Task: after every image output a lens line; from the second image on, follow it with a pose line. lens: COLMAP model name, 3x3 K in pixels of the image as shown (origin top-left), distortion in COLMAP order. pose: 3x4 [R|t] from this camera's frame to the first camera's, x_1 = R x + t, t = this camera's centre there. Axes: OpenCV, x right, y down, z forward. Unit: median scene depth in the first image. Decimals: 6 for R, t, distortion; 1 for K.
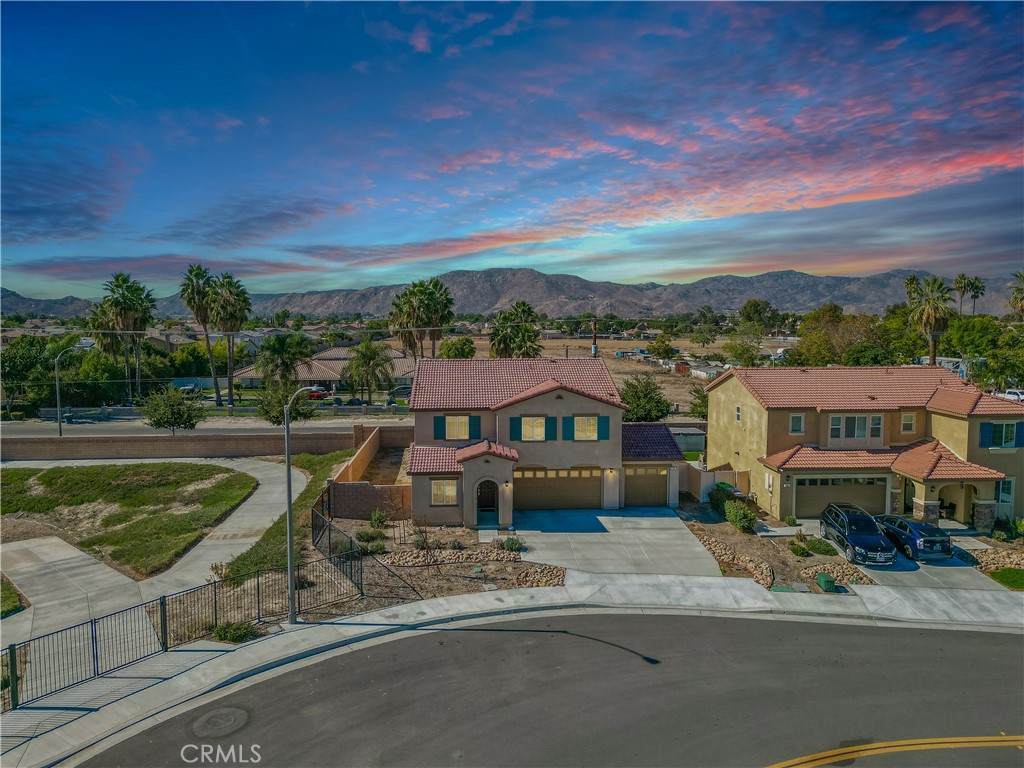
lens RADIAL K [[717.2, 0, 512.0], [0, 717.2, 384.0], [0, 0, 1]] dist [0.079487, -0.074099]
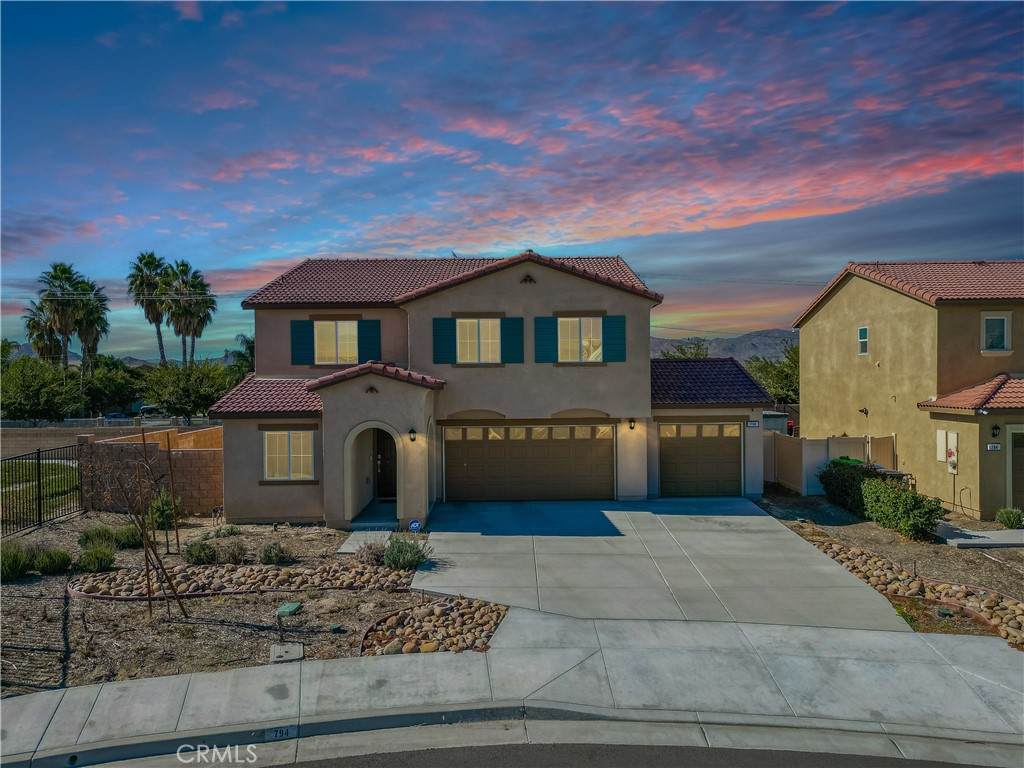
lens RADIAL K [[717.2, 0, 512.0], [0, 717.2, 384.0], [0, 0, 1]] dist [0.079487, -0.074099]
pose [[0.998144, -0.008351, -0.060322, 0.090391], [0.003580, 0.996887, -0.078765, 0.142829], [0.060791, 0.078403, 0.995067, 0.513443]]
